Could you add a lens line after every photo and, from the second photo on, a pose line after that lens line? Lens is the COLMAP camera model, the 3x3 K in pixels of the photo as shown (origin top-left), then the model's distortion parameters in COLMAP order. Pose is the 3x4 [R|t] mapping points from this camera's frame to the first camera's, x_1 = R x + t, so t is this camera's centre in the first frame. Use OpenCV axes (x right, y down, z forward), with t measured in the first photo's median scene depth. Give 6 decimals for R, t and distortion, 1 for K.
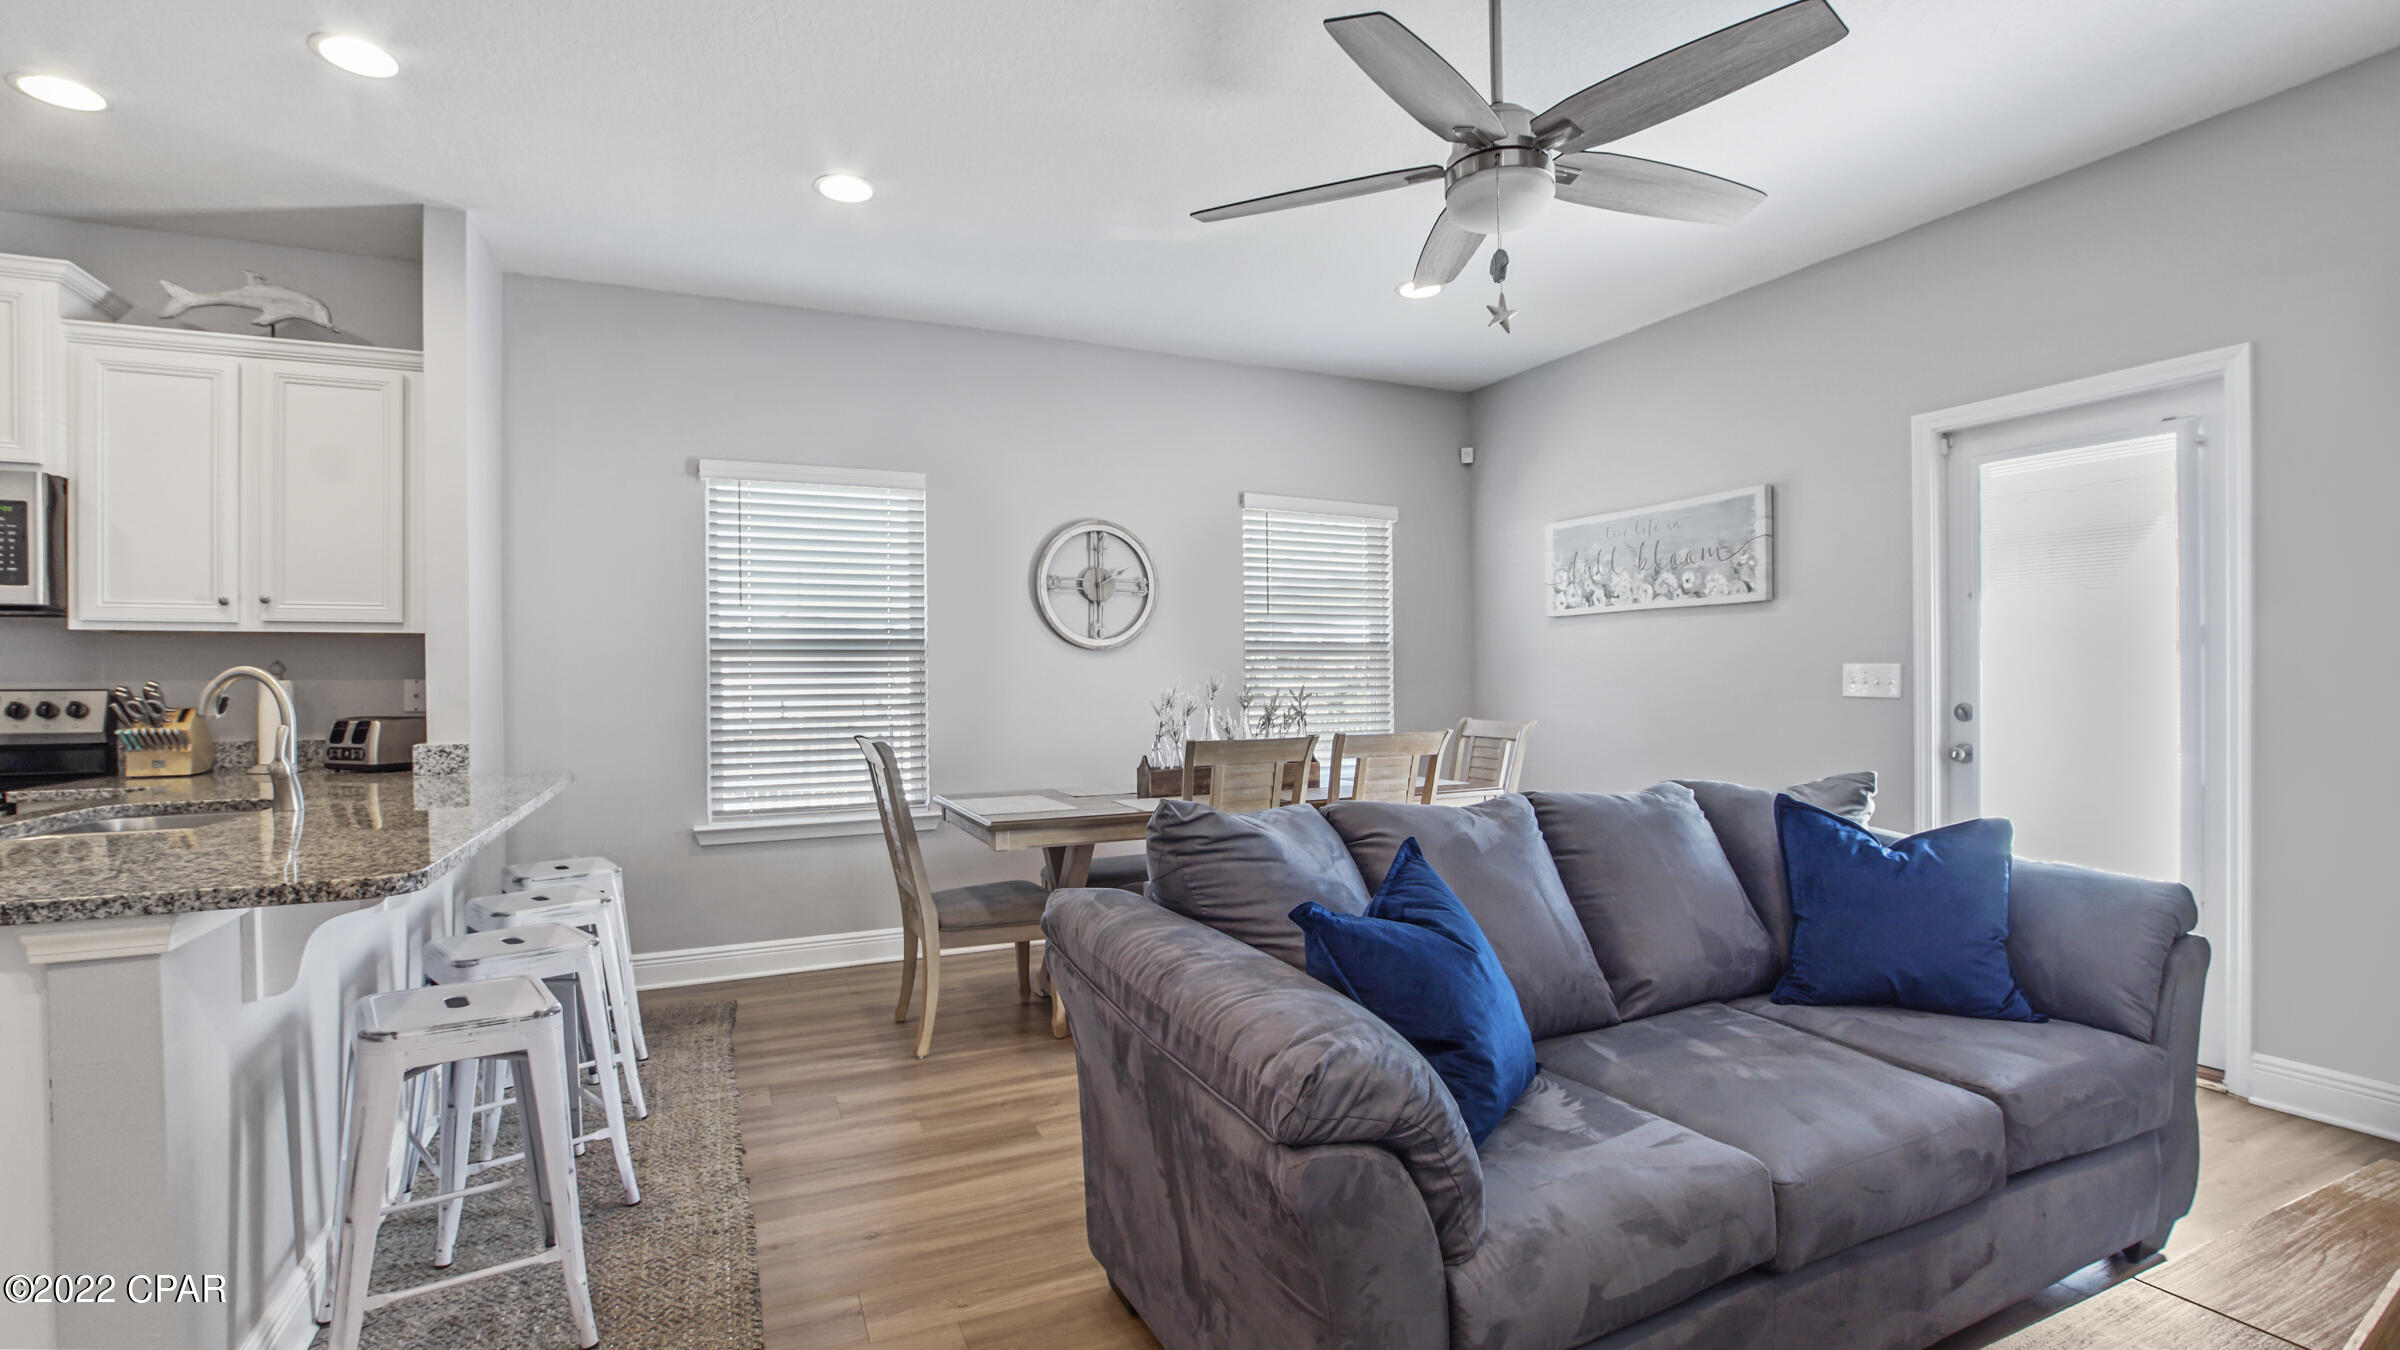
lens RADIAL K [[1076.6, 0, 1201.8], [0, 1076.6, 680.9], [0, 0, 1]] dist [-0.004864, -0.000472]
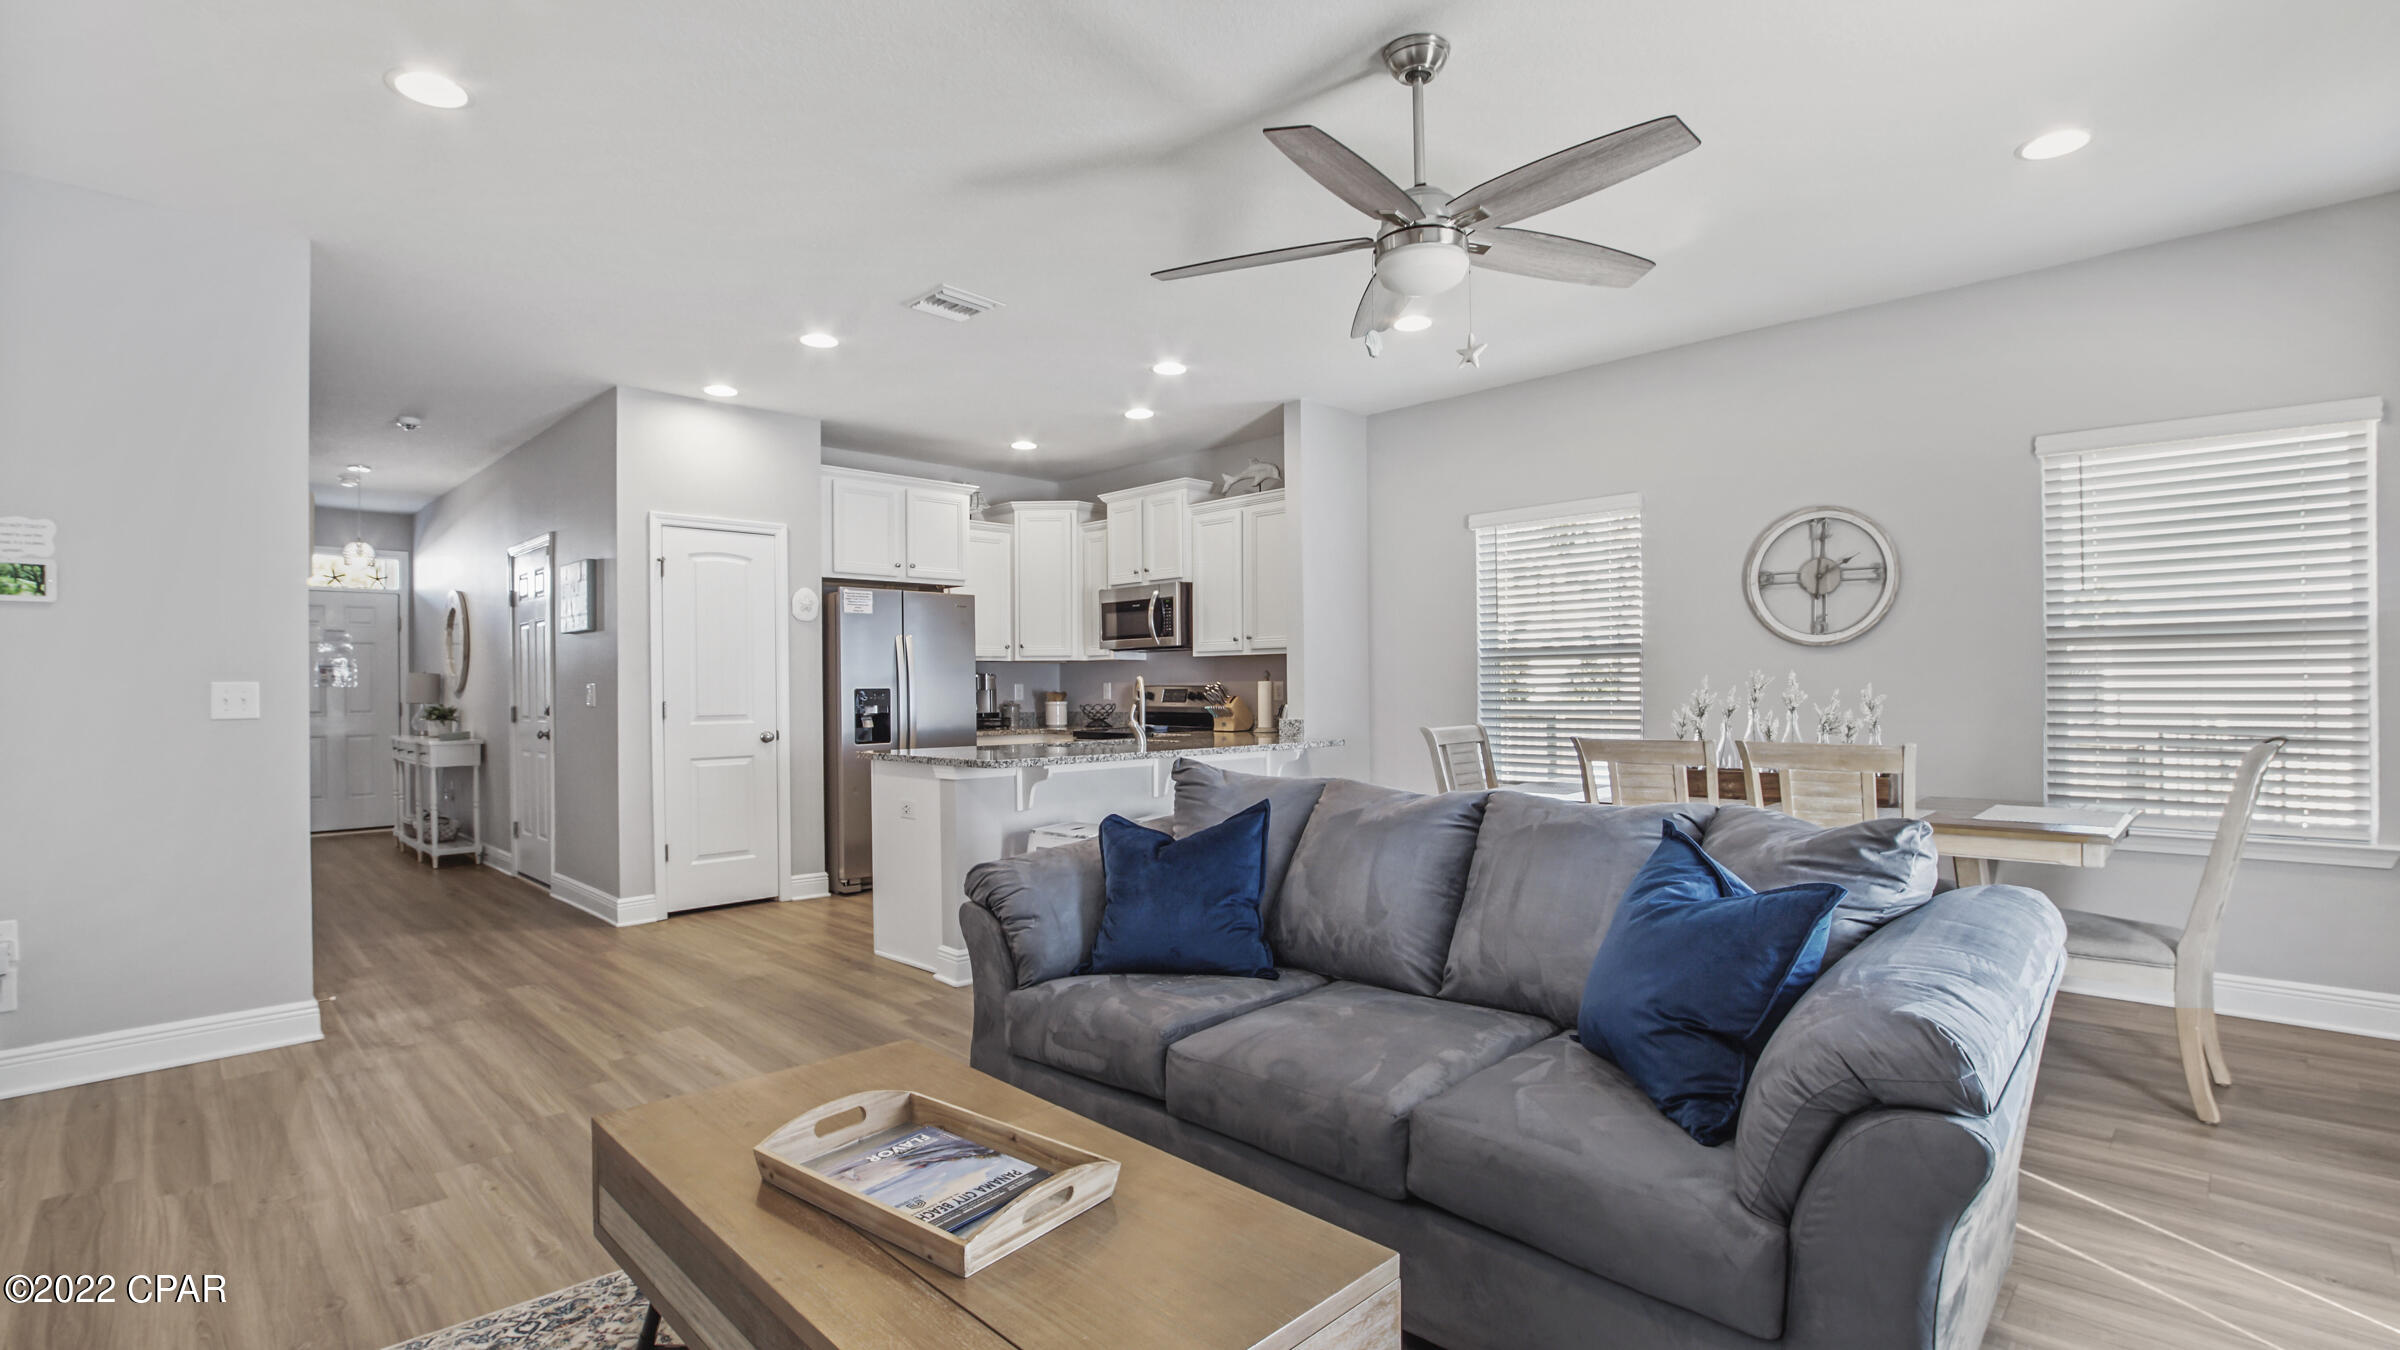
lens RADIAL K [[1076.6, 0, 1194.7], [0, 1076.6, 689.5], [0, 0, 1]] dist [-0.004864, -0.000472]
pose [[0.386412, 0.004707, -0.922314, 0.686438], [0.004570, 0.999965, 0.007018, 0.000008], [0.922315, -0.006927, 0.386377, 0.174215]]
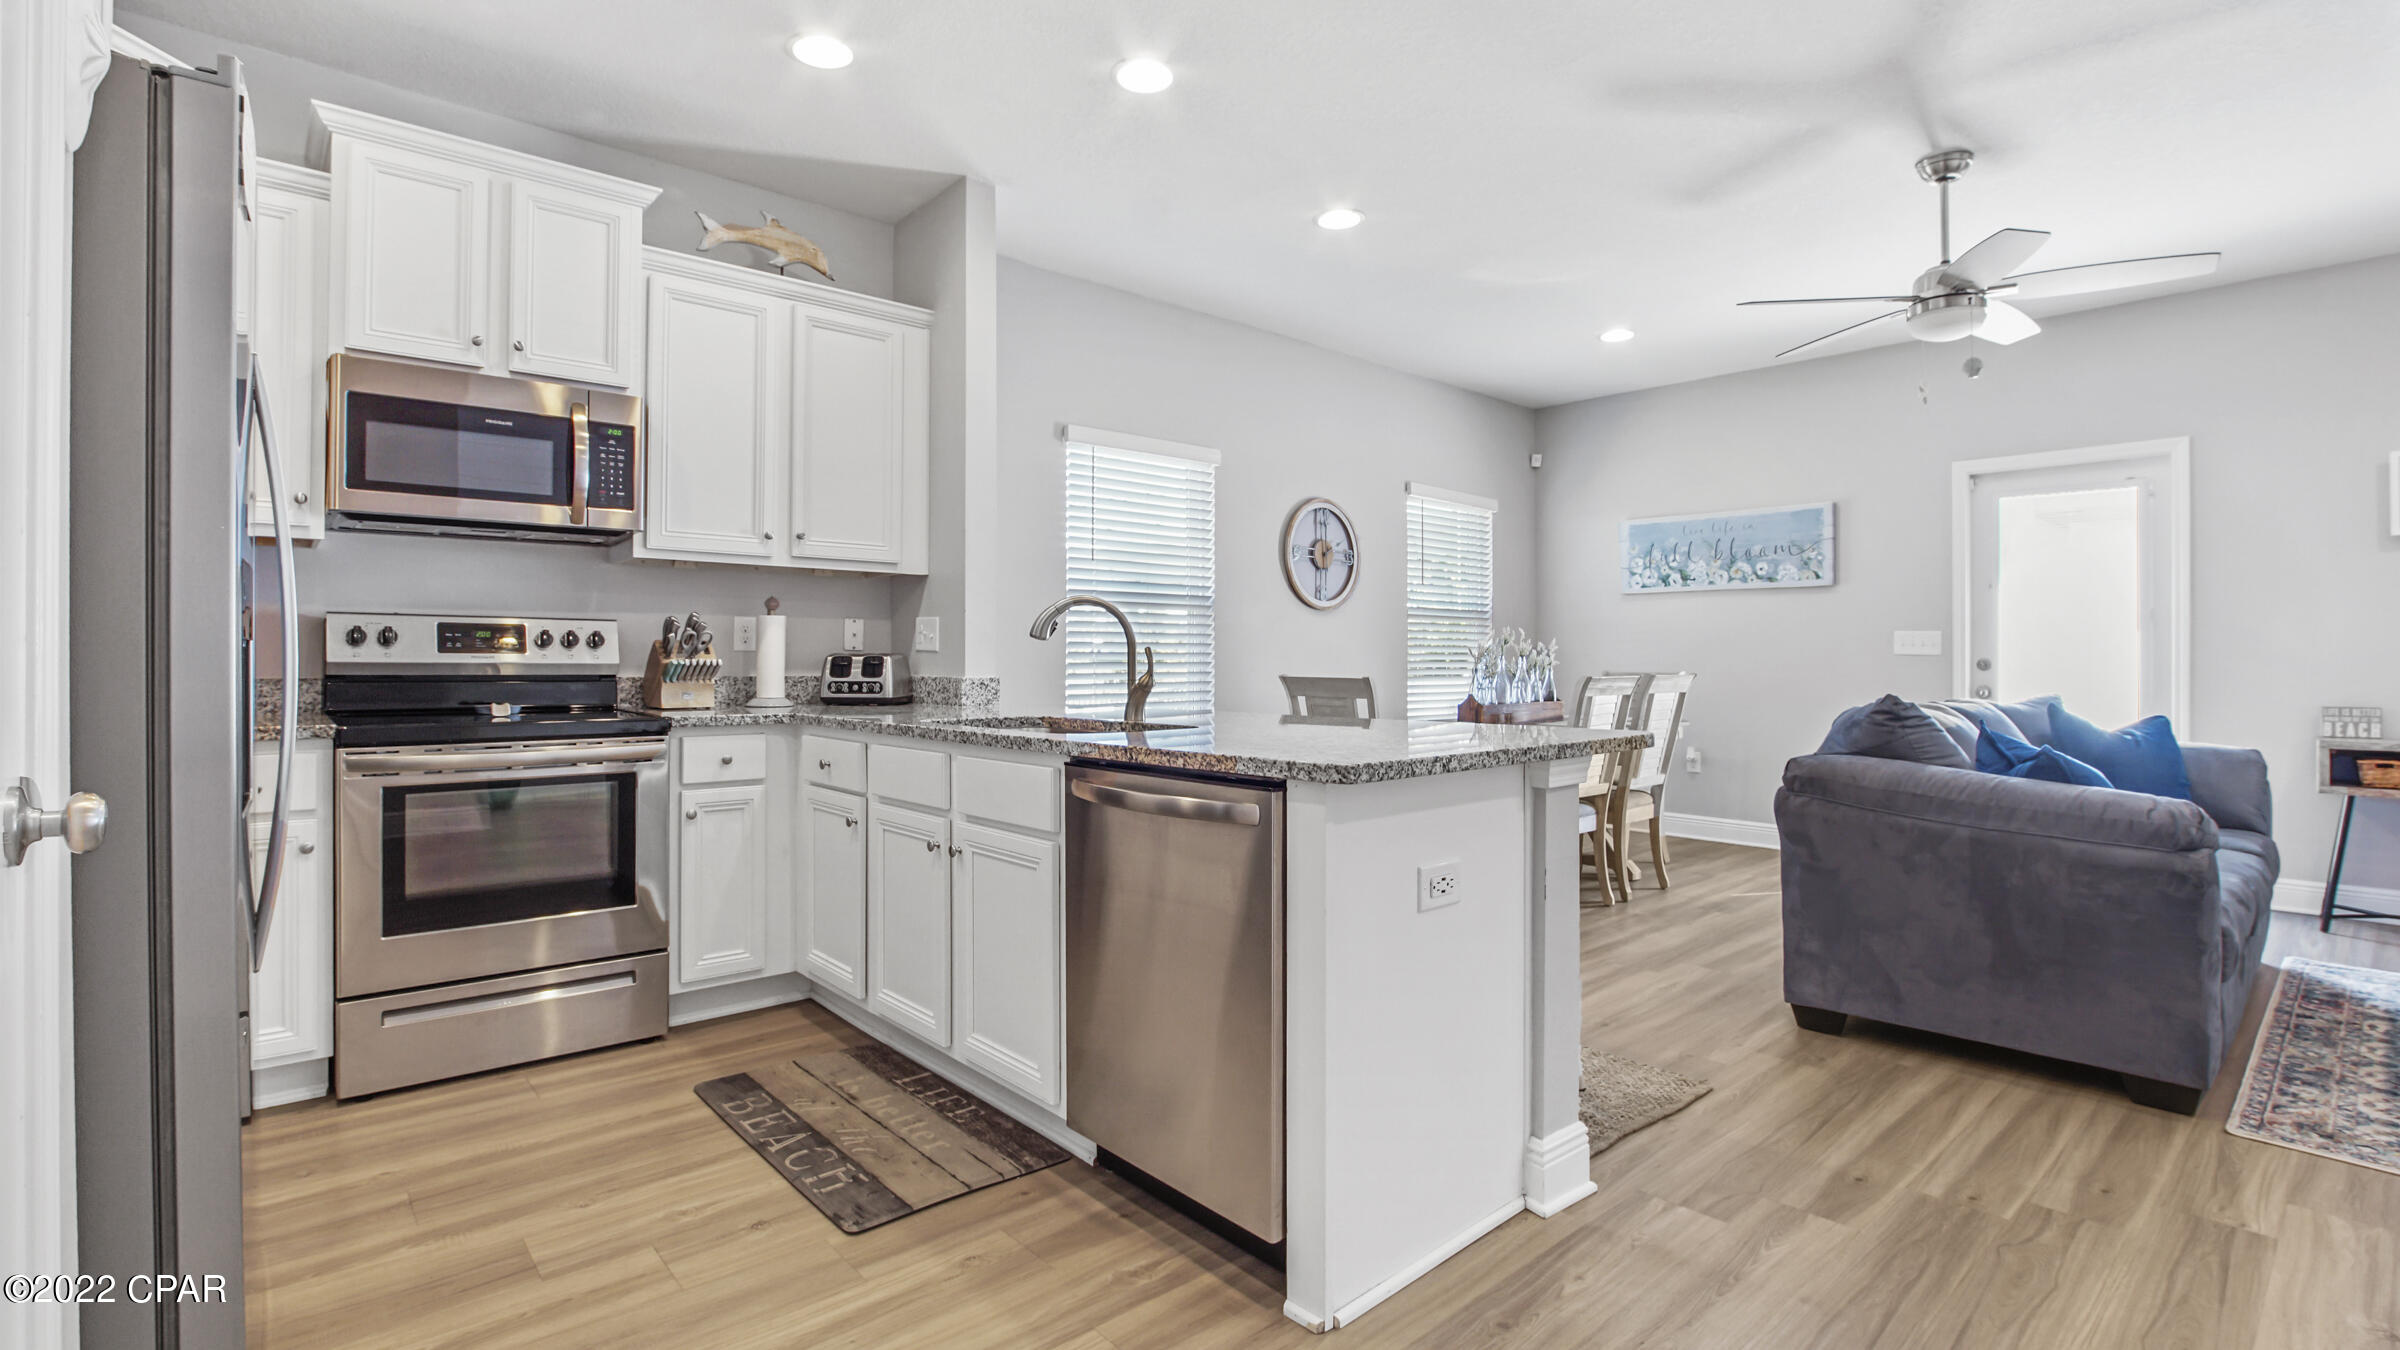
lens RADIAL K [[1076.6, 0, 1200.3], [0, 1076.6, 662.3], [0, 0, 1]] dist [-0.004864, -0.000472]
pose [[0.954929, 0.011070, 0.296629, -0.704460], [-0.012105, 0.999925, 0.001651, 0.033841], [-0.296589, -0.005168, 0.954991, -0.087846]]
